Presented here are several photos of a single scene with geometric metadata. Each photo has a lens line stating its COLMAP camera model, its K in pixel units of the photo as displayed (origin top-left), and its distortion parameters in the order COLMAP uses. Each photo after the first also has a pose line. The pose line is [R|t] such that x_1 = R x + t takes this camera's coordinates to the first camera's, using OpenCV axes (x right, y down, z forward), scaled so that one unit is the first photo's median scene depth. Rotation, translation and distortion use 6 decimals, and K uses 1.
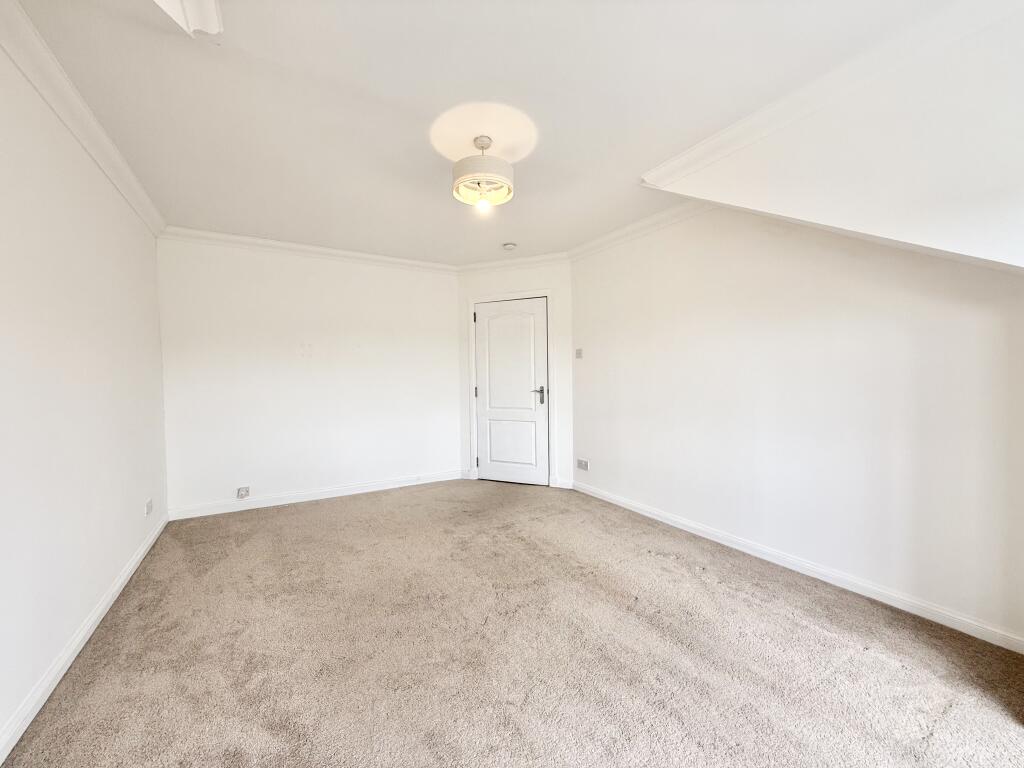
lens RADIAL K [[411.7, 0, 512.0], [0, 411.7, 384.0], [0, 0, 1]] dist [-0.000104, -0.000024]
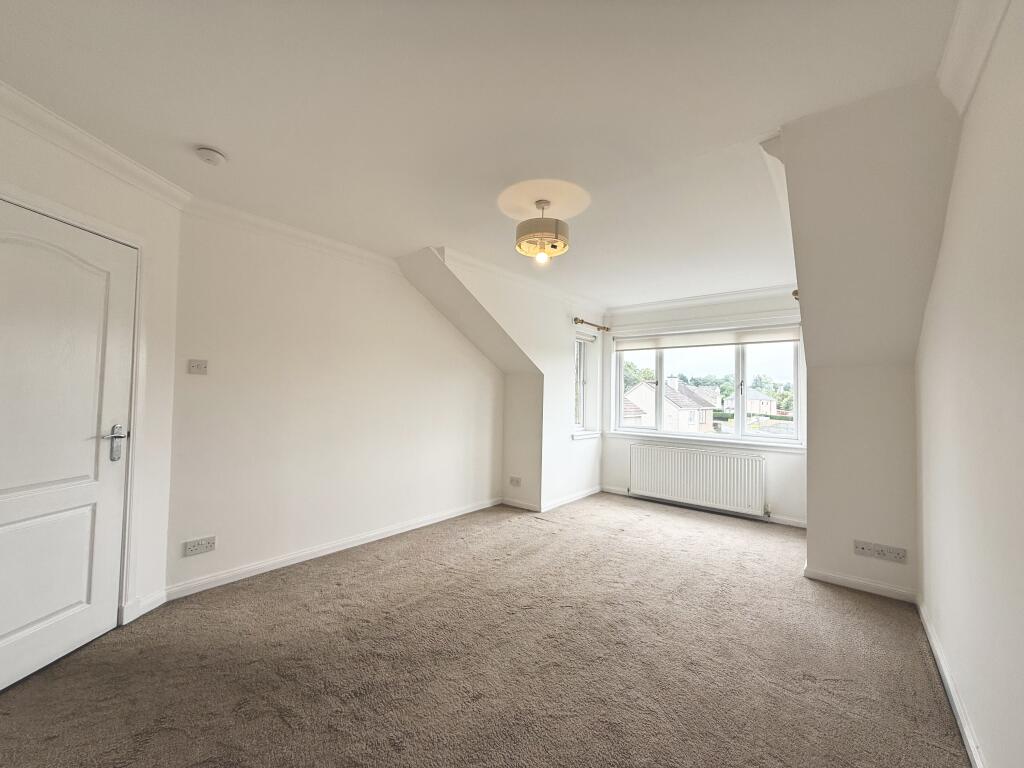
lens RADIAL K [[411.7, 0, 512.0], [0, 411.7, 384.0], [0, 0, 1]] dist [-0.000104, -0.000024]
pose [[-0.291908, 0.013017, 0.956358, -0.544663], [0.011495, 0.999883, -0.010100, -0.035435], [-0.956377, 0.008045, -0.292023, 0.708348]]
